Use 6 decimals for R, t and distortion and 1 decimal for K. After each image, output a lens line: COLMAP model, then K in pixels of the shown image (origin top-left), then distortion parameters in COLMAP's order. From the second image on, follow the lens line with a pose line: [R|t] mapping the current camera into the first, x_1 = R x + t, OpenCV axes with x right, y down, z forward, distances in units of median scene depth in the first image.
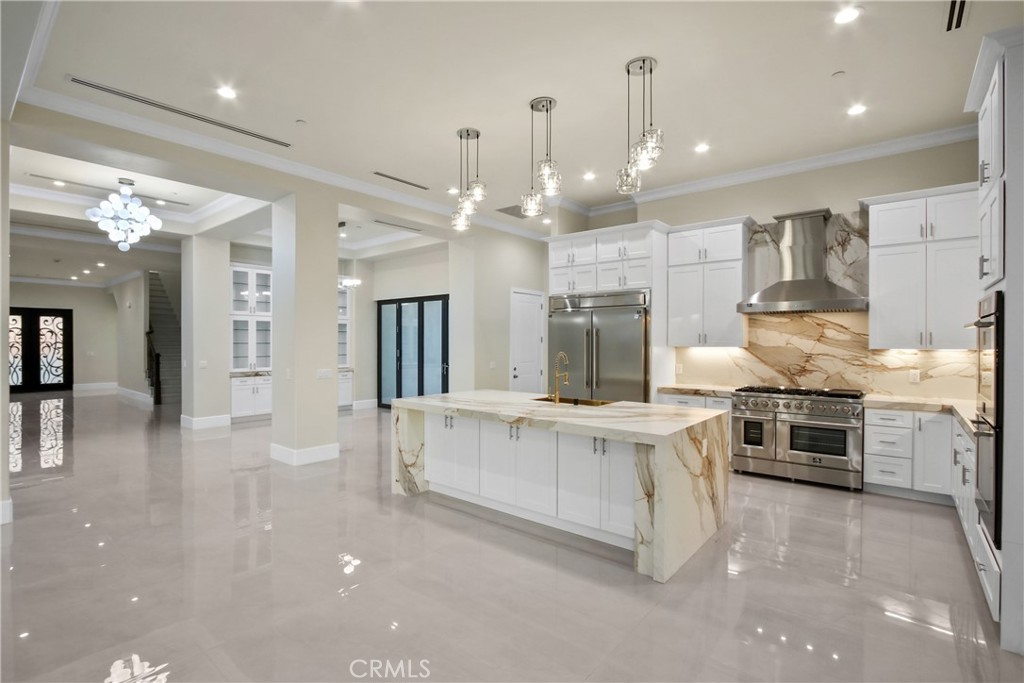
lens RADIAL K [[483.1, 0, 486.7], [0, 483.1, 344.0], [0, 0, 1]] dist [-0.007262, 0.000541]
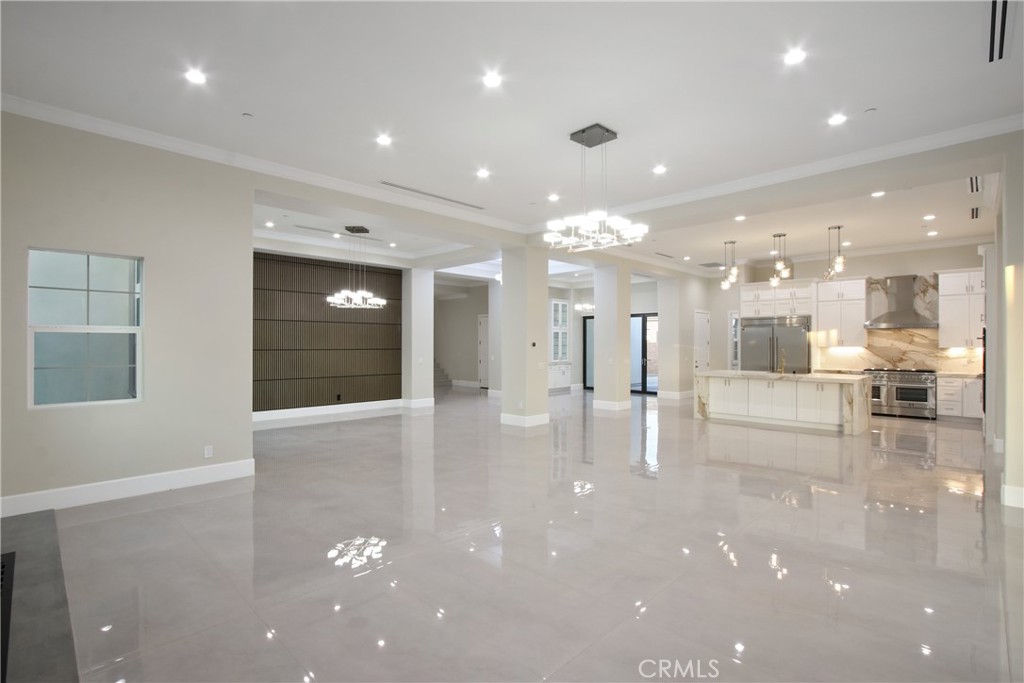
lens RADIAL K [[475.9, 0, 509.1], [0, 475.9, 343.7], [0, 0, 1]] dist [0.000138, 0.000390]
pose [[0.998034, -0.001153, -0.062659, -0.750485], [0.000826, 0.999986, -0.005245, 0.002024], [0.062664, 0.005183, 0.998021, -0.943953]]
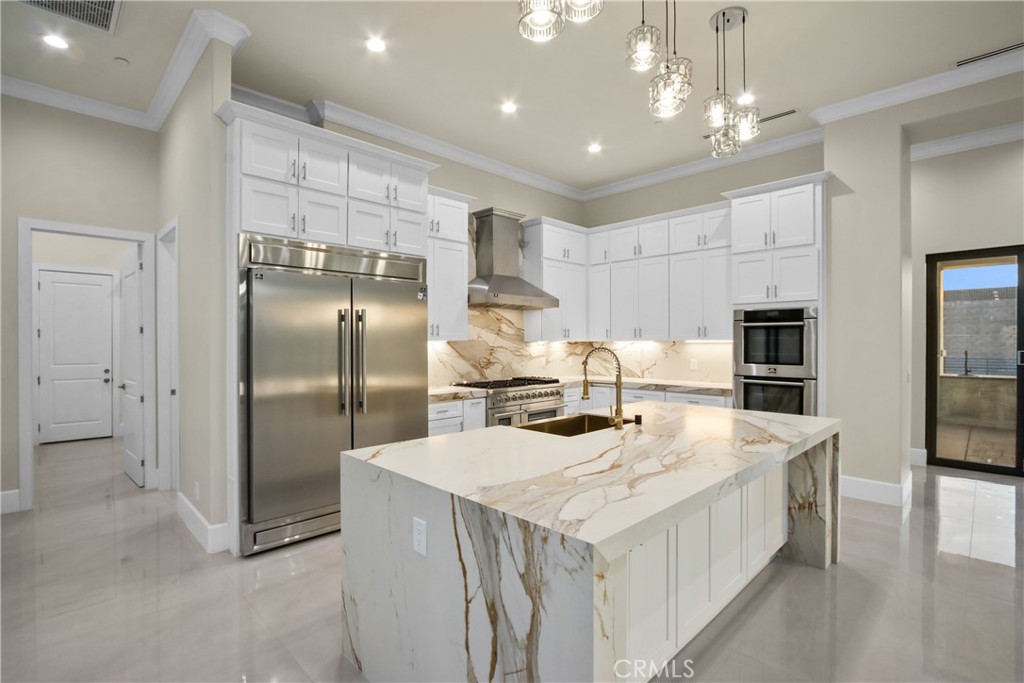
lens RADIAL K [[483.8, 0, 512.0], [0, 483.8, 341.5], [0, 0, 1]] dist [-0.021036, 0.000571]
pose [[0.077354, -0.002230, 0.997001, -0.393740], [0.005183, 0.999985, 0.001834, 0.007271], [-0.996990, 0.005025, 0.077365, 0.898692]]
